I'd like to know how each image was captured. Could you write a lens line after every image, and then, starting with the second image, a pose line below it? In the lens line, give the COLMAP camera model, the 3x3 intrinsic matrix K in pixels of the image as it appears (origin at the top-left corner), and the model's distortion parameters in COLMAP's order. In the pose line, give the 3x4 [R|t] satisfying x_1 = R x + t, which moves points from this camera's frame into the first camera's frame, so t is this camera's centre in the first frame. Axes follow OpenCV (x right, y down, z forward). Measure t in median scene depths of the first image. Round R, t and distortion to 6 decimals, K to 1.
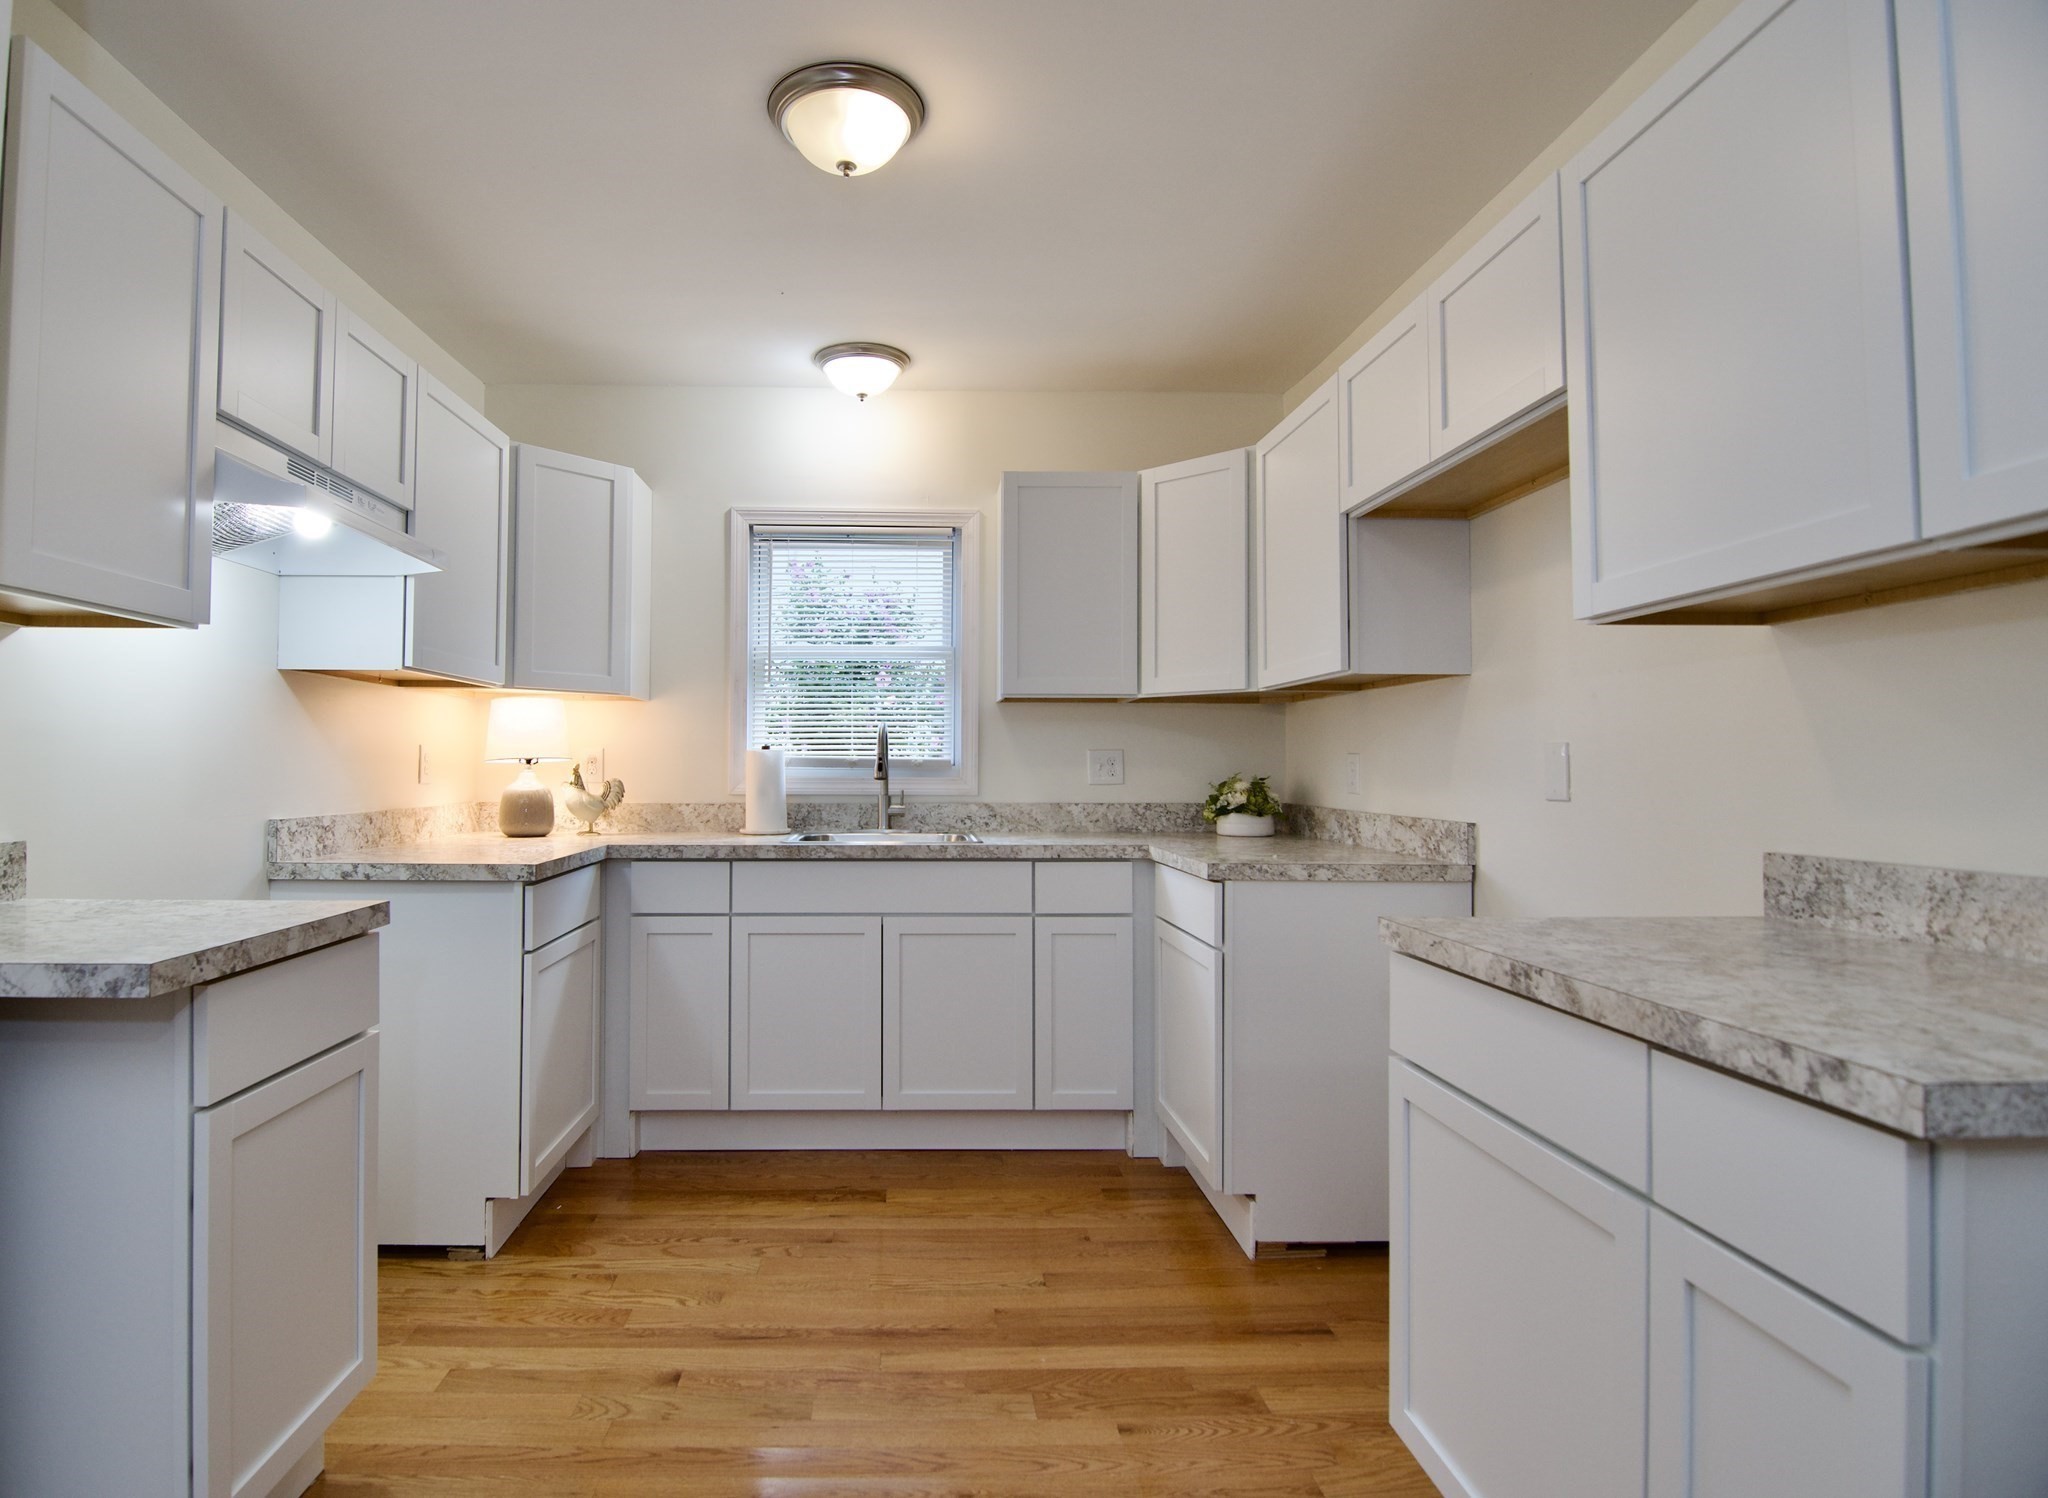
lens RADIAL K [[1117.4, 0, 900.9], [0, 1117.4, 740.2], [0, 0, 1]] dist [-0.004529, -0.010160]
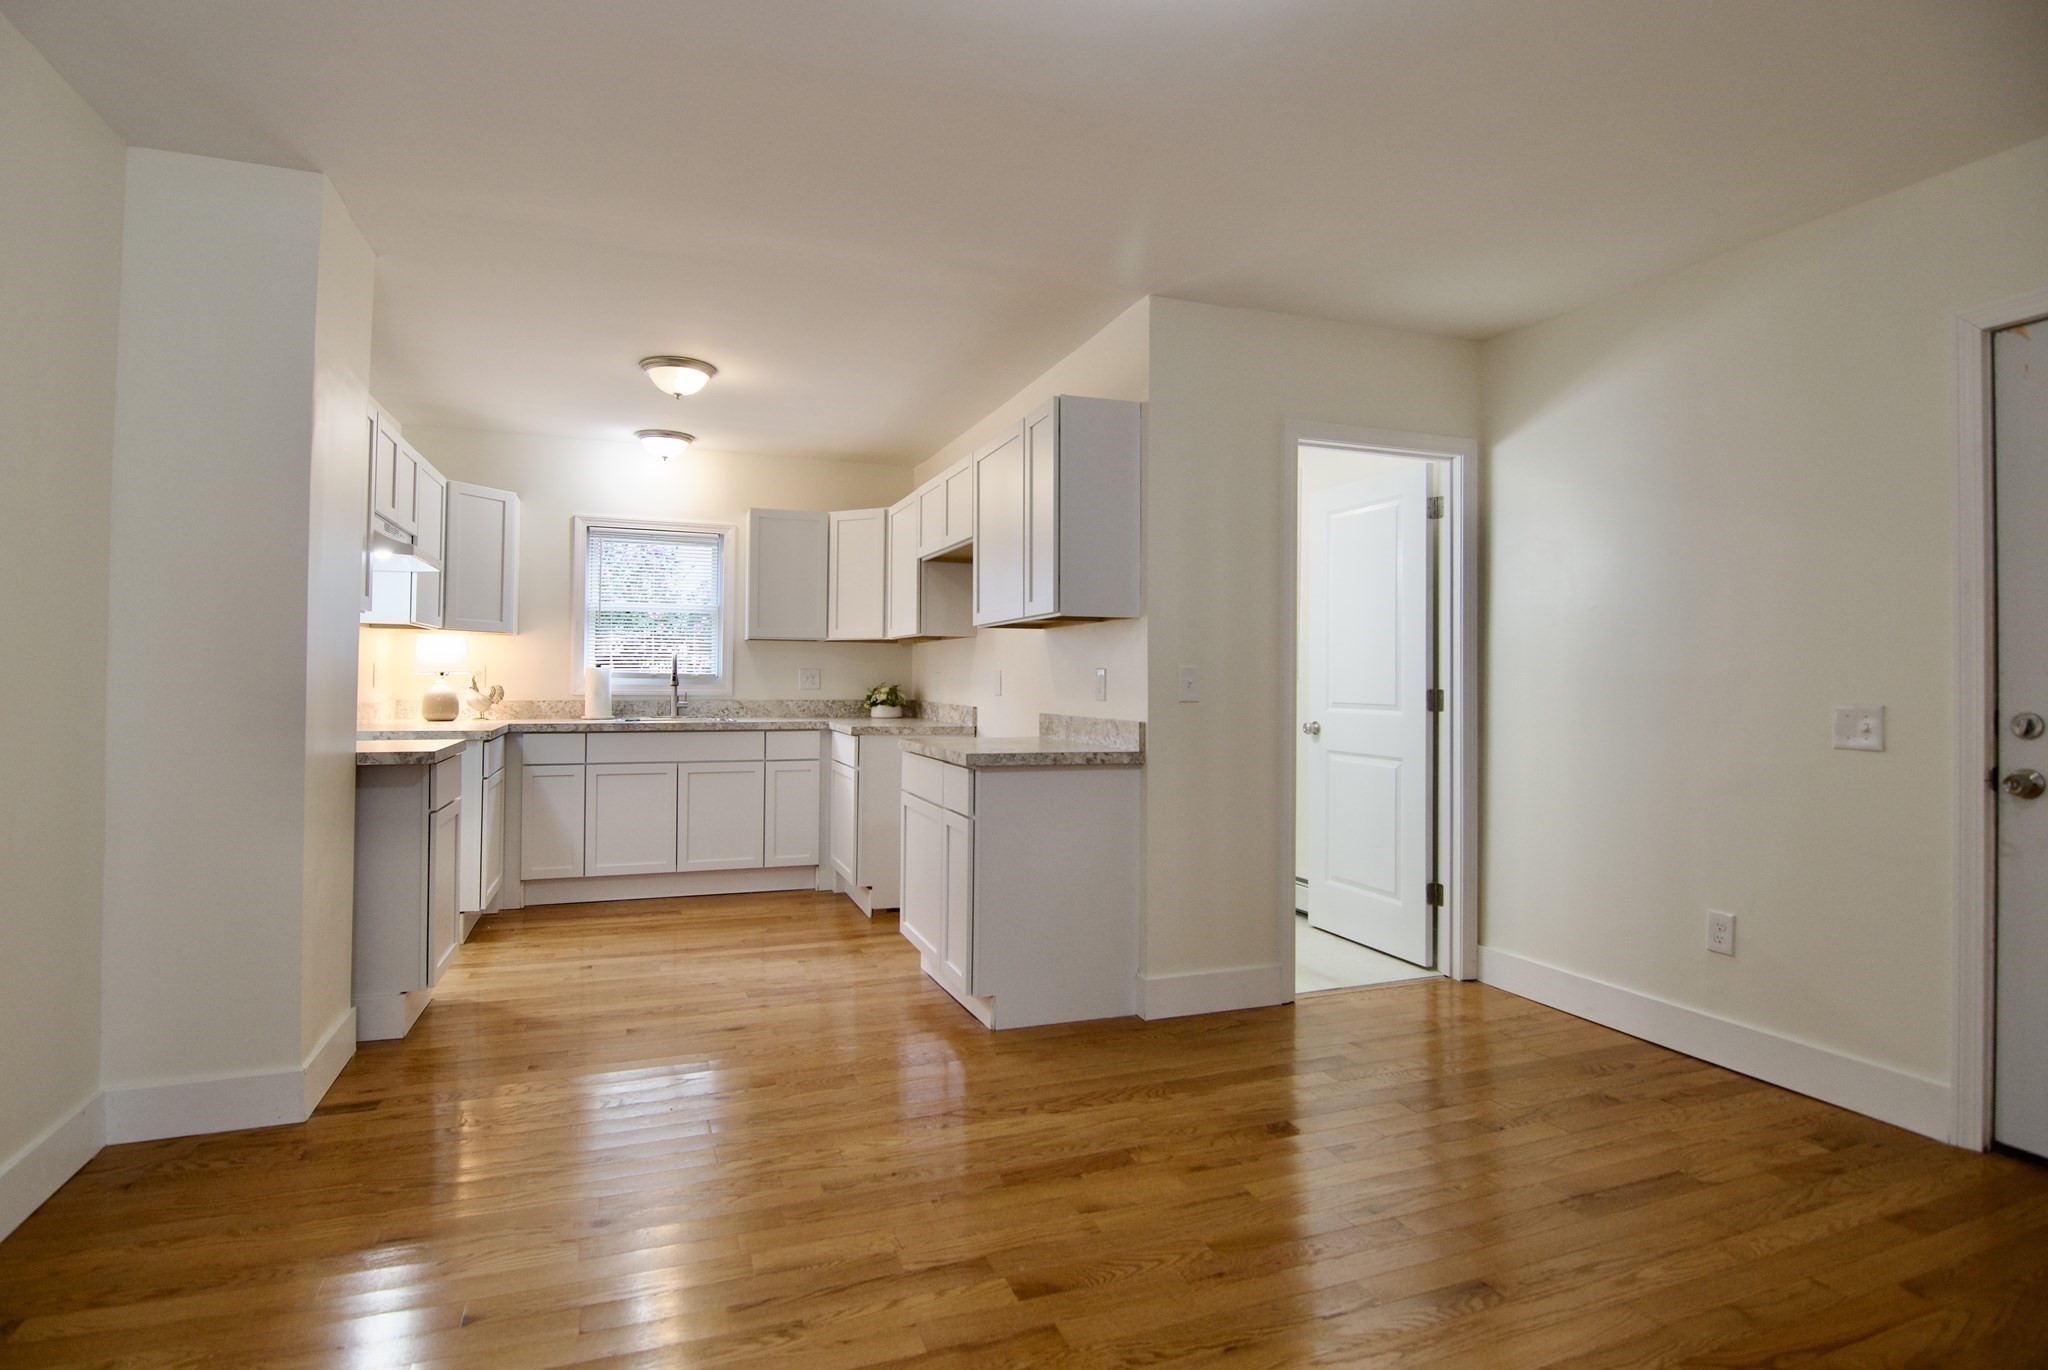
lens RADIAL K [[1033.1, 0, 1012.4], [0, 1033.1, 664.9], [0, 0, 1]] dist [-0.004543, -0.011132]
pose [[0.940723, 0.009268, 0.339049, -0.074731], [-0.013722, 0.999848, 0.010741, -0.022910], [-0.338898, -0.014757, 0.940707, -0.723656]]
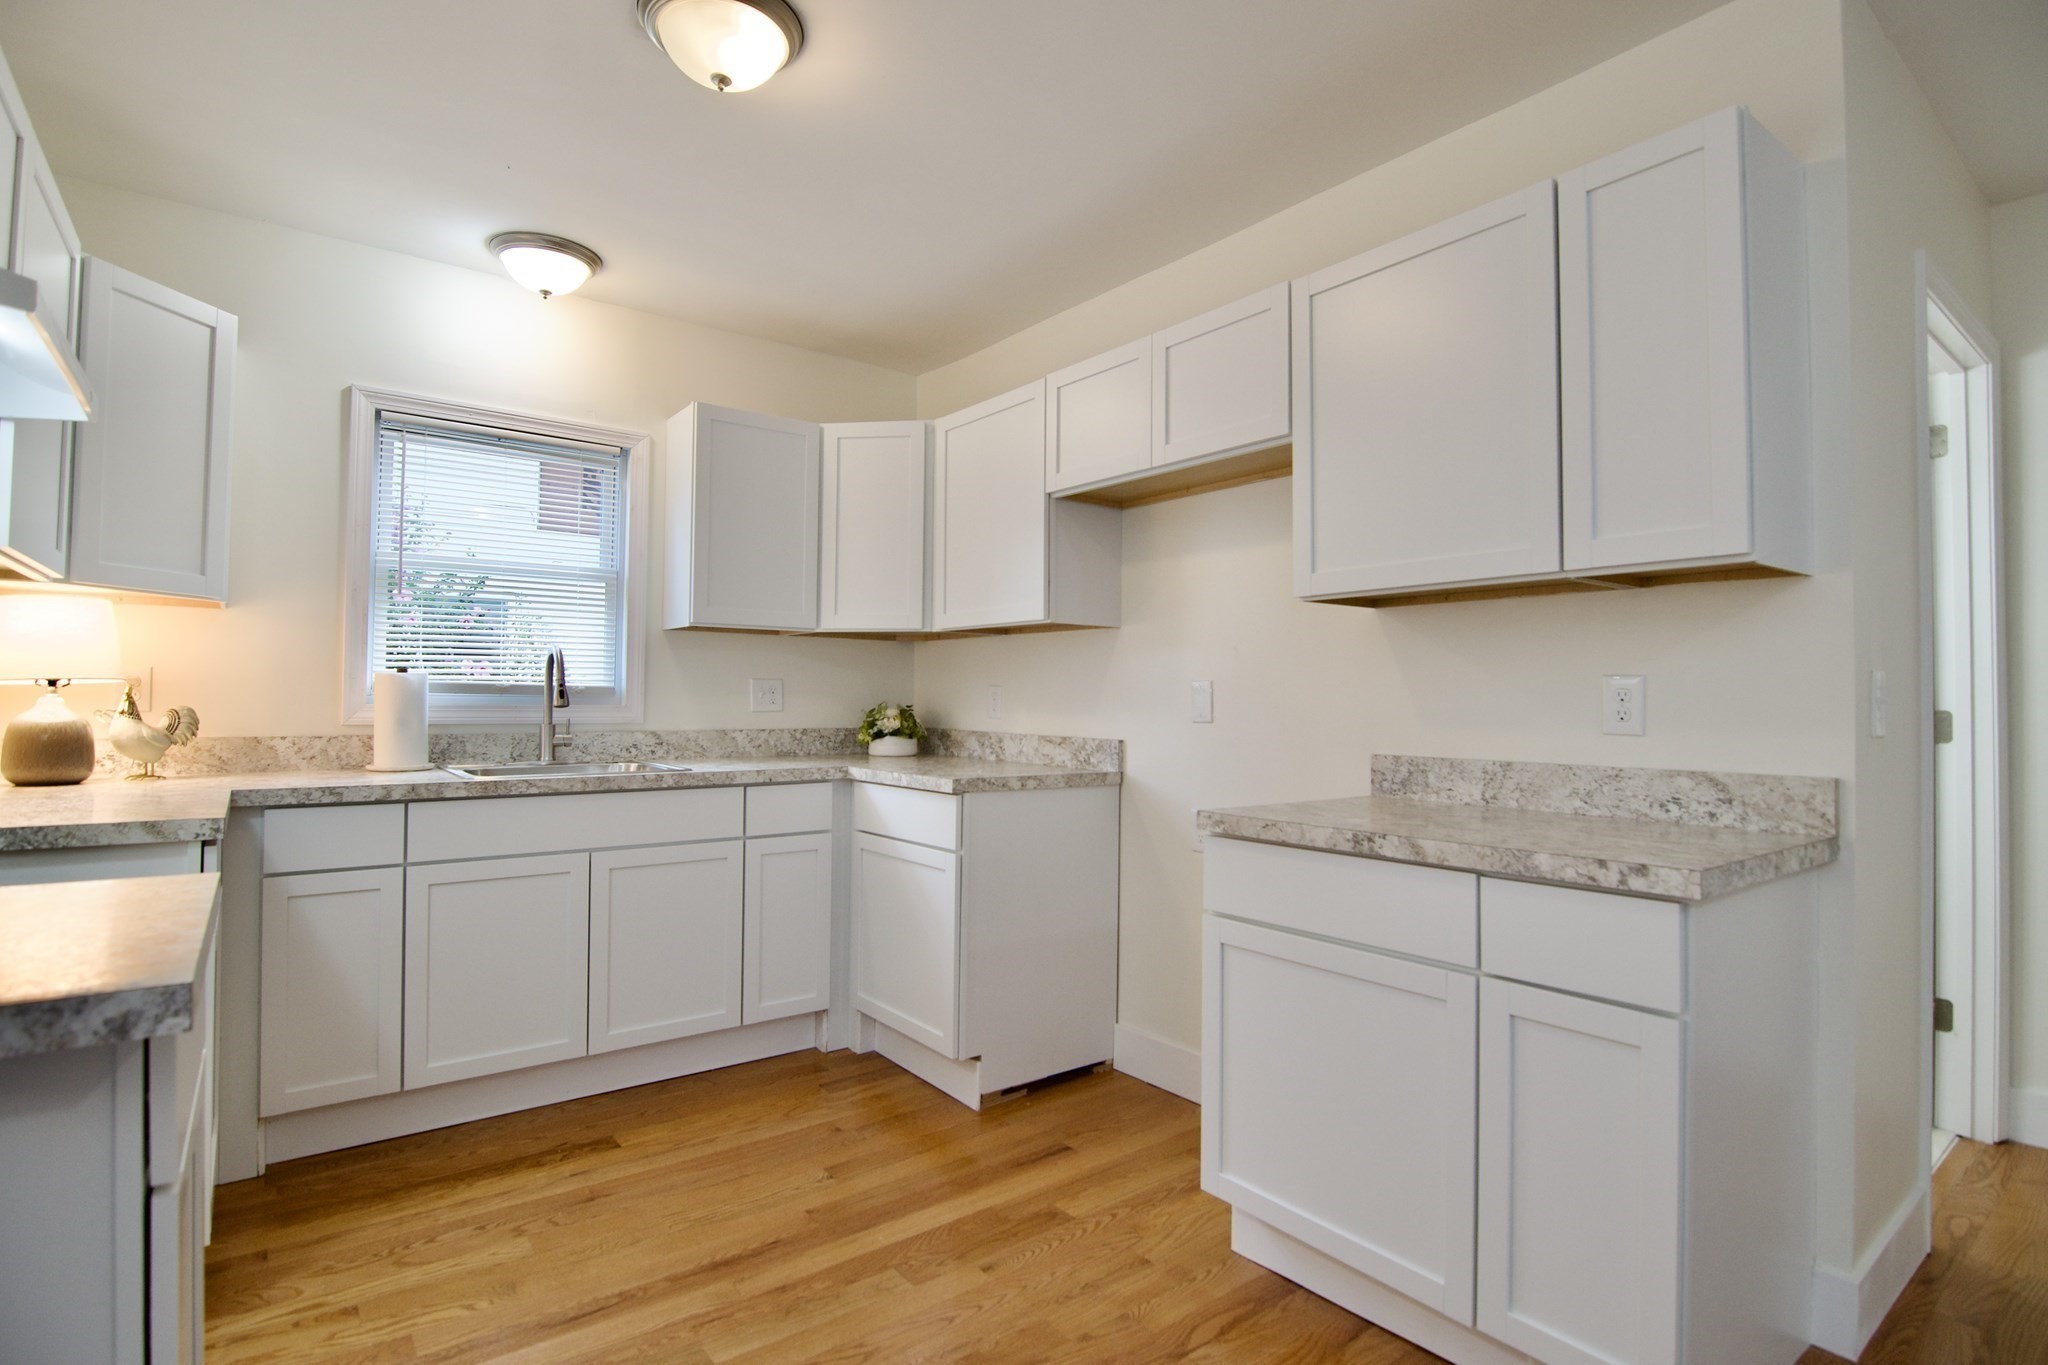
lens RADIAL K [[1033.1, 0, 1051.9], [0, 1033.1, 677.5], [0, 0, 1]] dist [-0.004543, -0.011132]
pose [[0.790671, 0.016704, 0.612014, -0.247495], [-0.021420, 0.999770, 0.000386, 0.001191], [-0.611867, -0.013415, 0.790847, 0.070667]]
